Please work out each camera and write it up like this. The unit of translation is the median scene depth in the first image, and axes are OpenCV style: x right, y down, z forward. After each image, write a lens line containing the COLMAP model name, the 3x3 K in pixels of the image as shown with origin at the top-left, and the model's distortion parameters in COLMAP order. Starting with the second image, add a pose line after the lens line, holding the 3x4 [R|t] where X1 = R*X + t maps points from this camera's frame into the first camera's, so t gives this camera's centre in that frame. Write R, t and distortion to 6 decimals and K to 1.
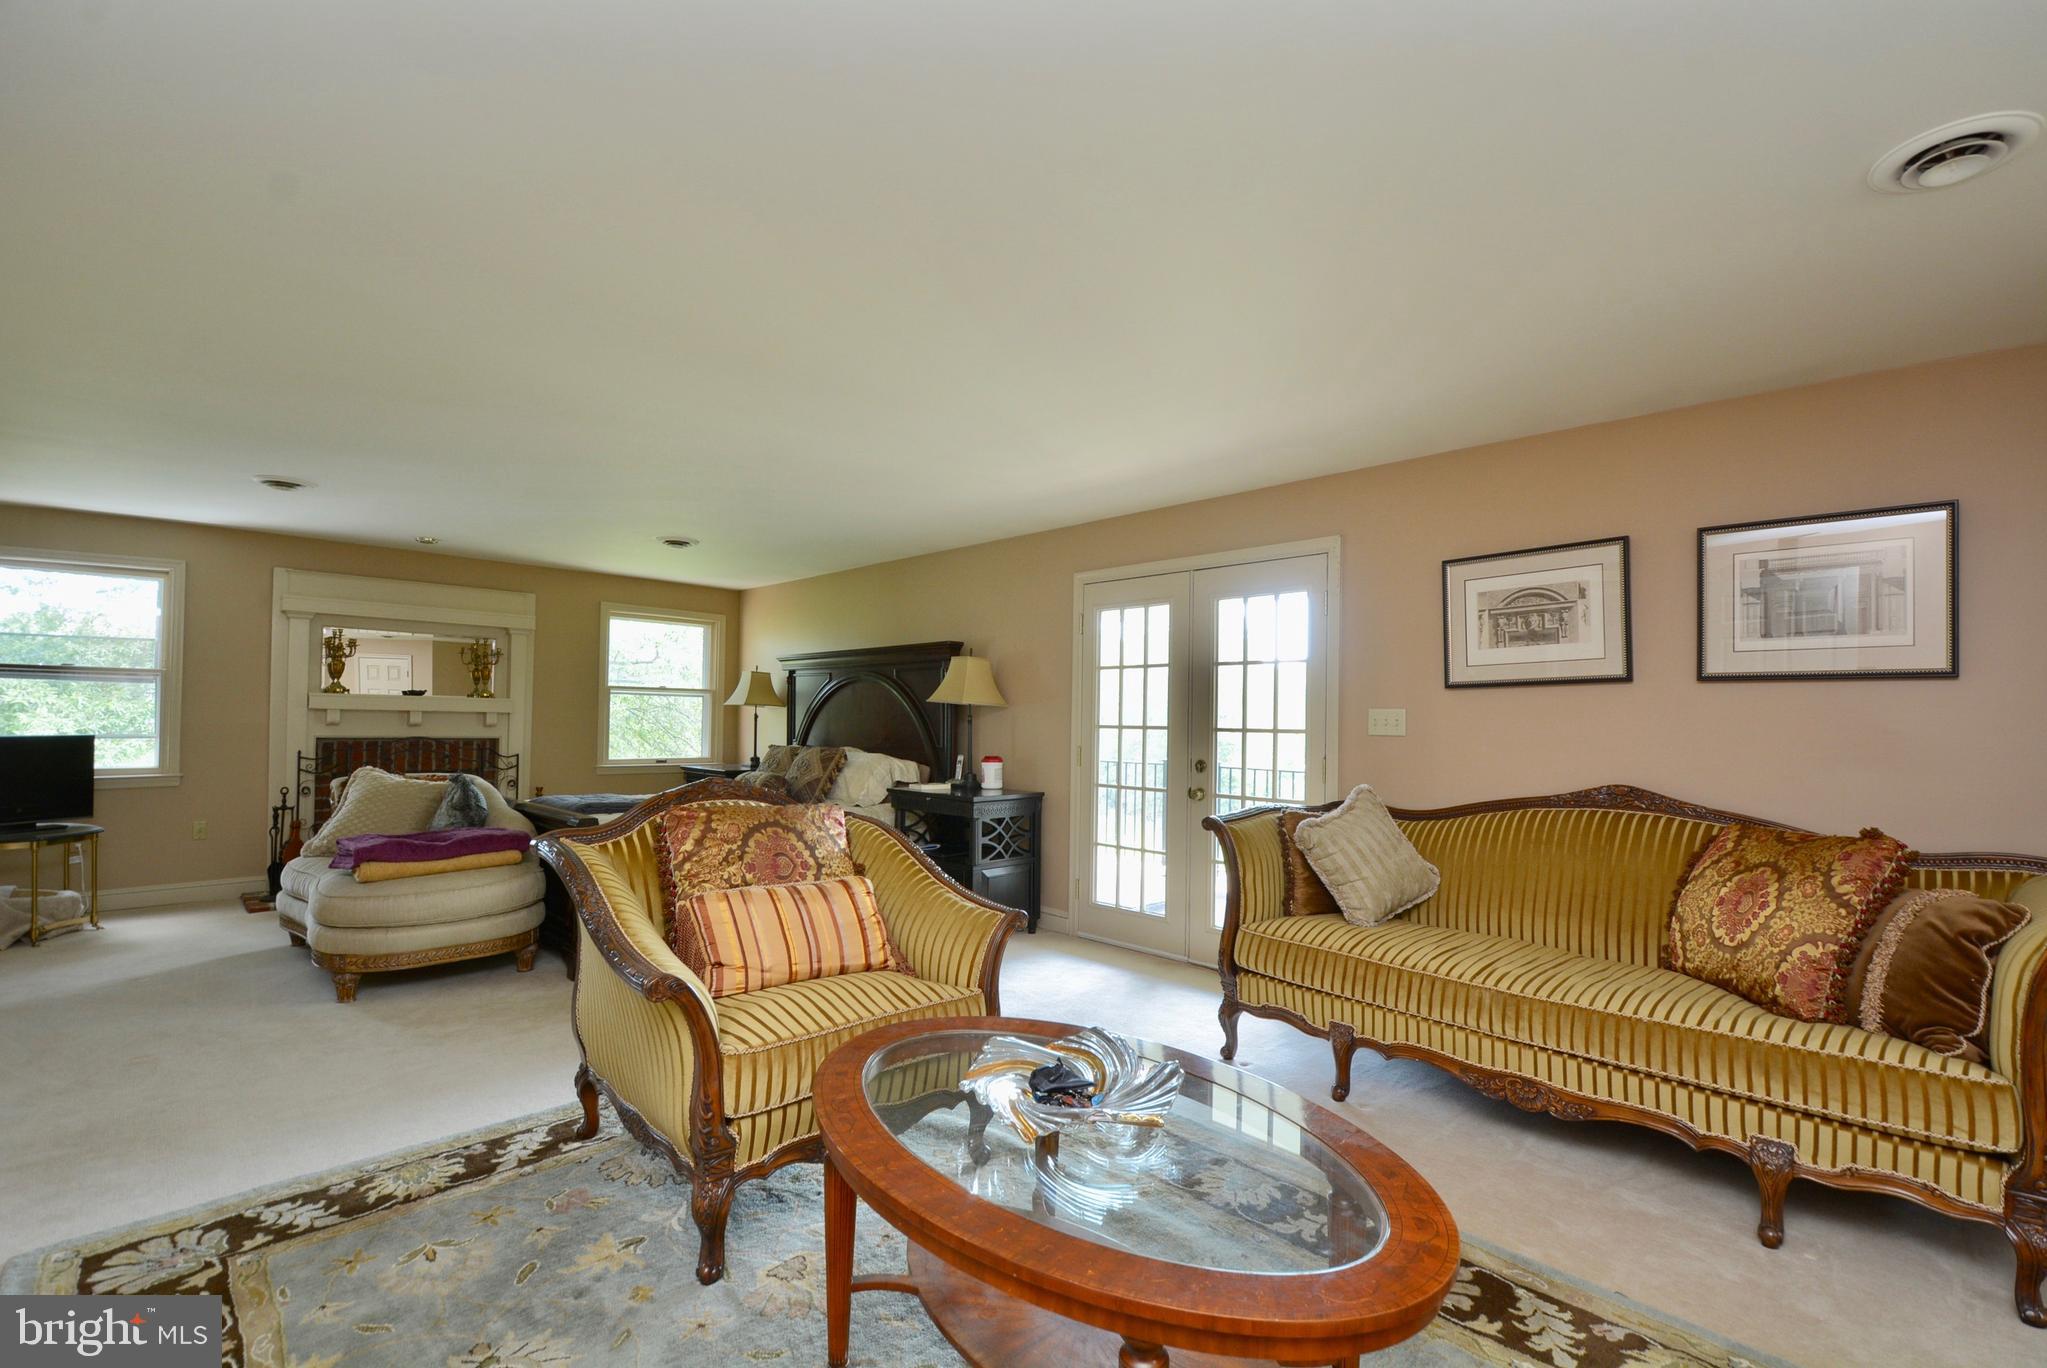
lens RADIAL K [[904.9, 0, 1032.3], [0, 904.9, 702.4], [0, 0, 1]] dist [0.002829, -0.000829]
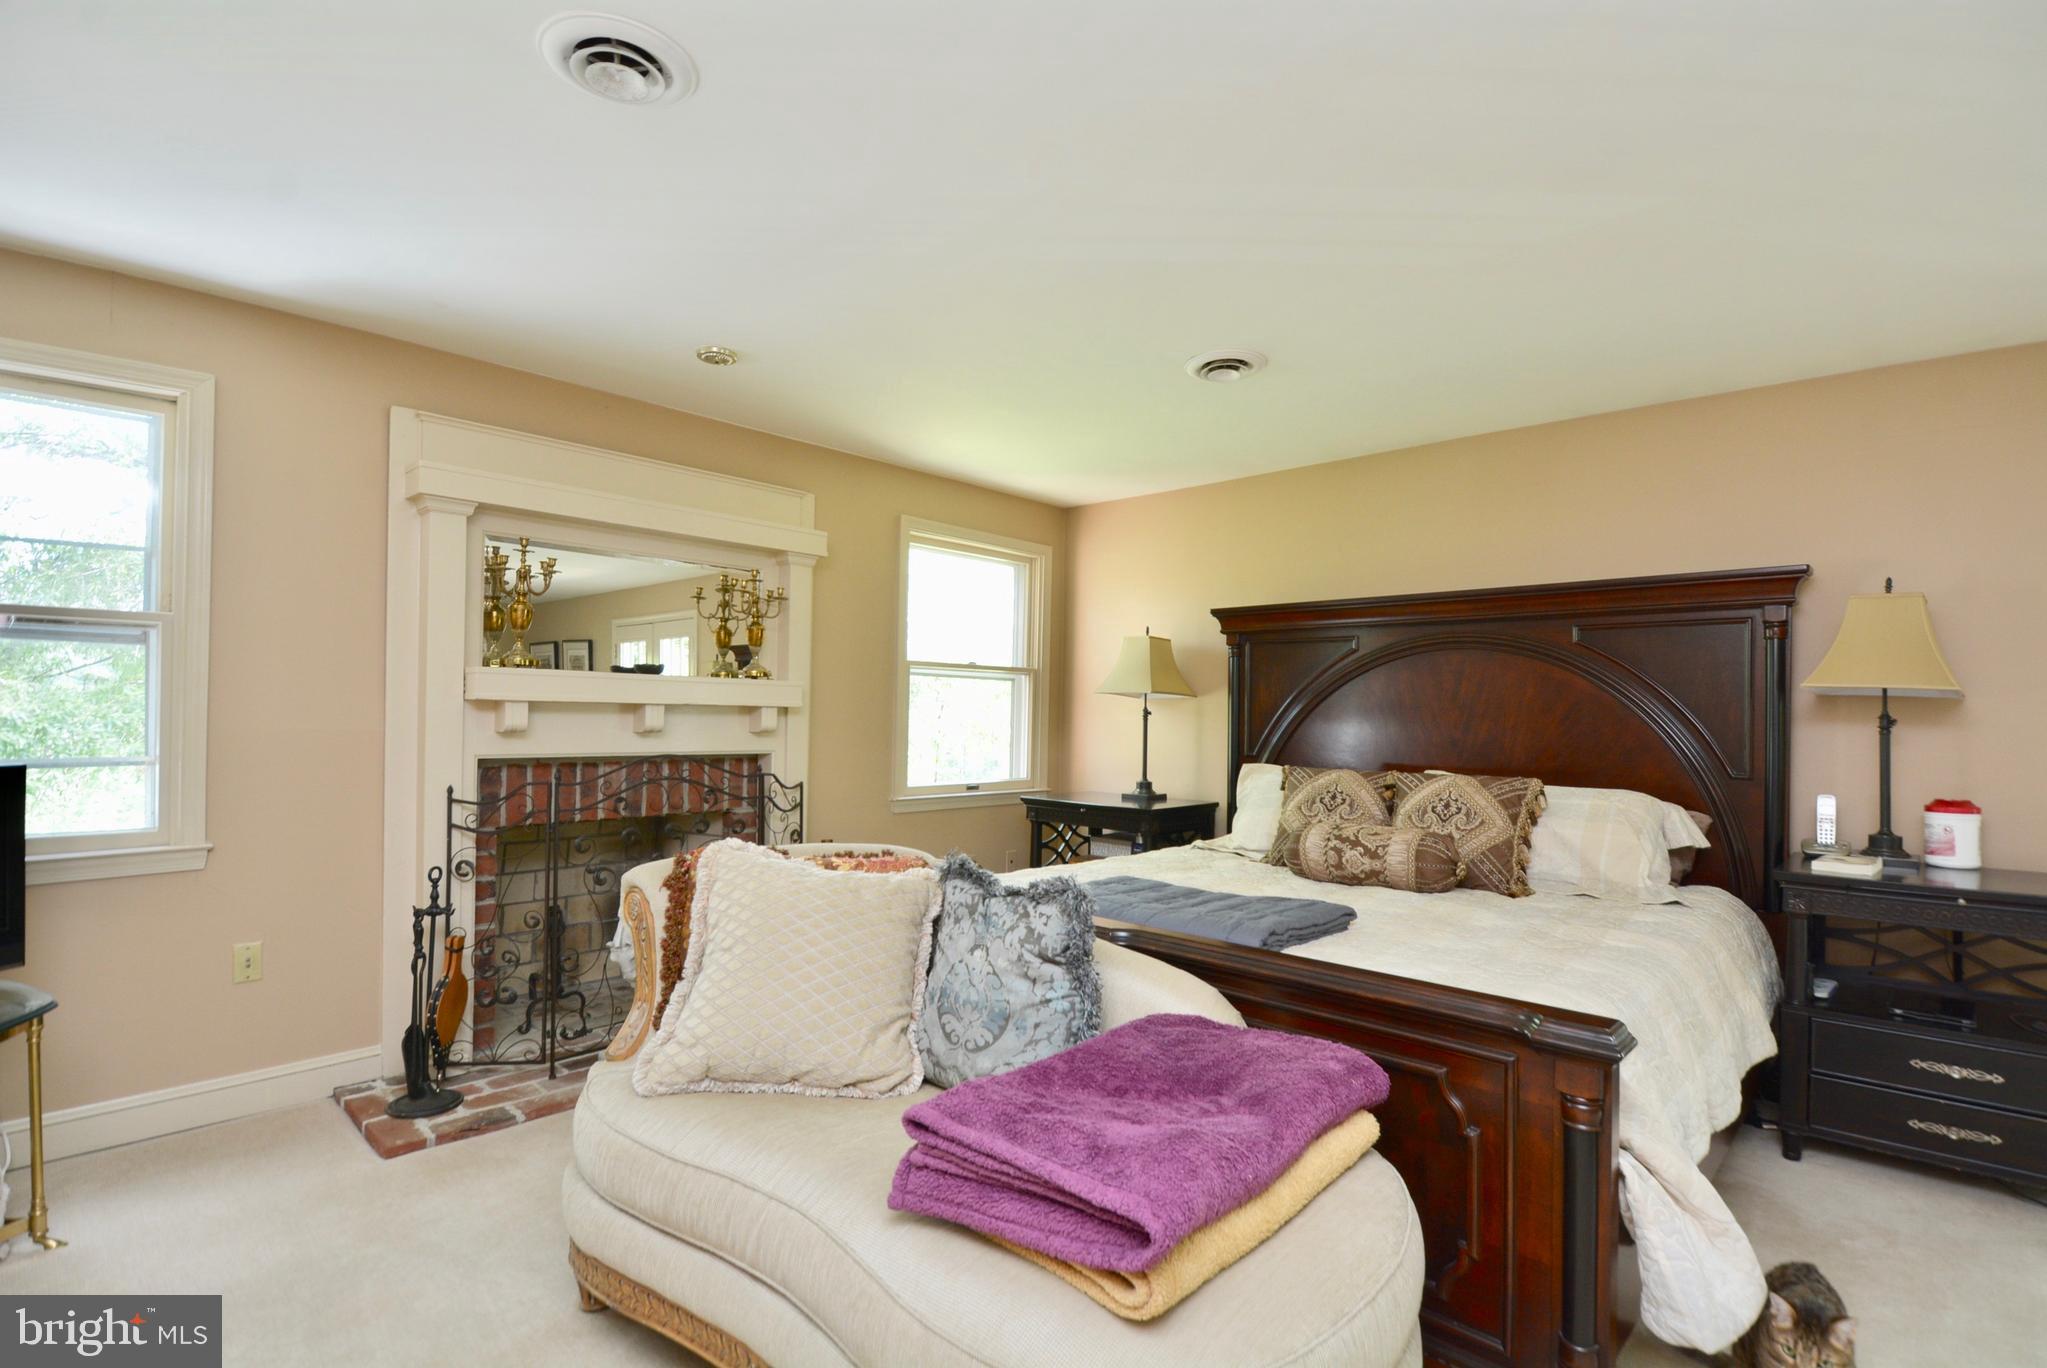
lens RADIAL K [[985.2, 0, 1078.0], [0, 985.2, 711.5], [0, 0, 1]] dist [-0.005858, -0.008502]
pose [[0.997521, 0.001915, 0.070346, -0.508405], [-0.003496, 0.999744, 0.022359, -0.000066], [-0.070285, -0.022549, 0.997272, 0.452090]]
